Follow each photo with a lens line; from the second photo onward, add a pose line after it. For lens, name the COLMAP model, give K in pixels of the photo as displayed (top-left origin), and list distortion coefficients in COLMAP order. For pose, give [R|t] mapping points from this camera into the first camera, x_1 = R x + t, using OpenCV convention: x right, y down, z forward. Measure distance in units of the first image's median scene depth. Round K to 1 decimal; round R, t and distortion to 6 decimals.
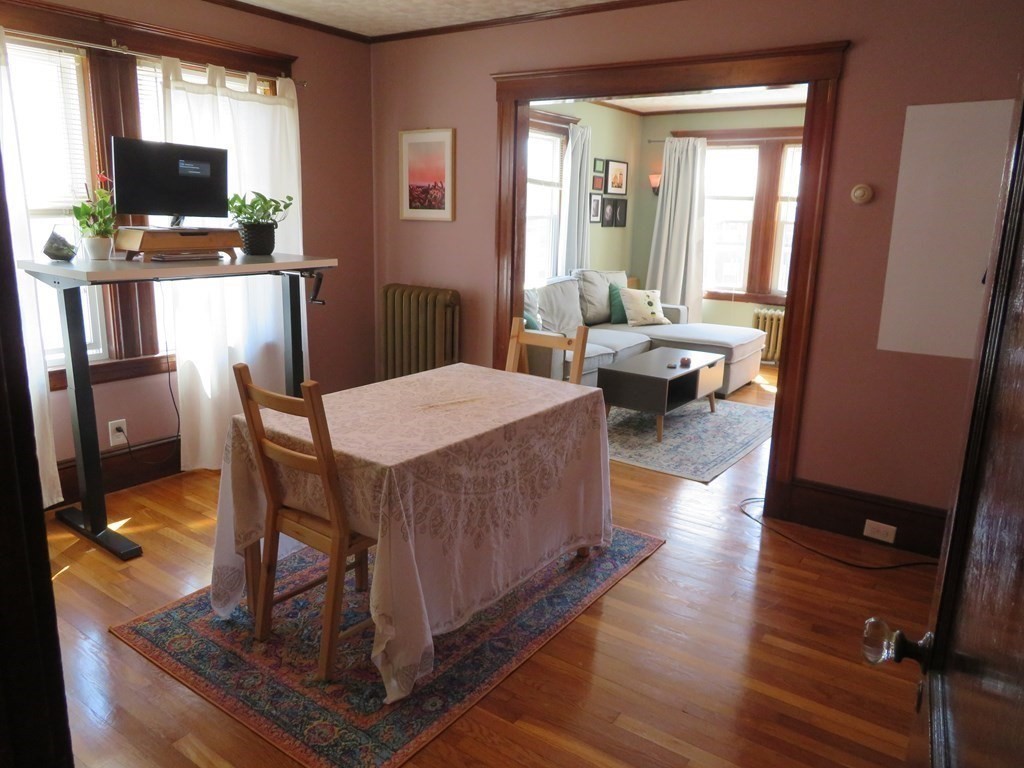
lens RADIAL K [[745.0, 0, 511.0], [0, 745.0, 384.3], [0, 0, 1]] dist [-0.006555, 0.003924]
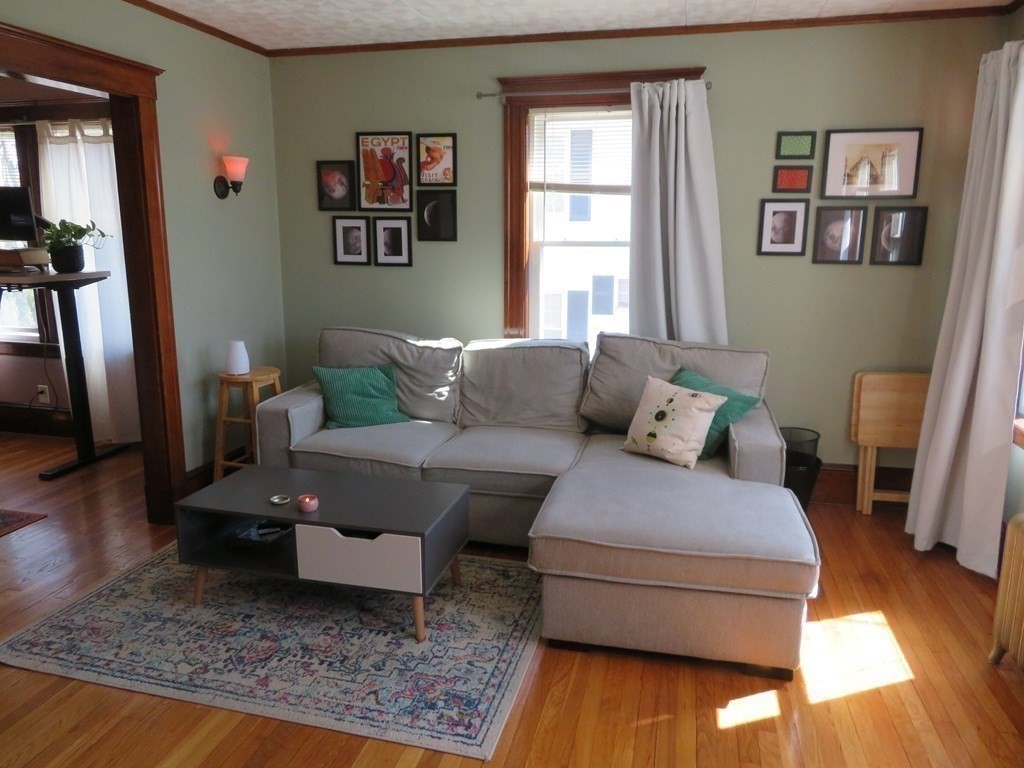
lens RADIAL K [[745.0, 0, 512.5], [0, 745.0, 383.1], [0, 0, 1]] dist [-0.006555, 0.003924]
pose [[0.353054, 0.173092, -0.919452, 0.593022], [-0.208052, 0.972656, 0.103220, -0.157089], [0.912177, 0.154851, 0.379412, 0.701419]]
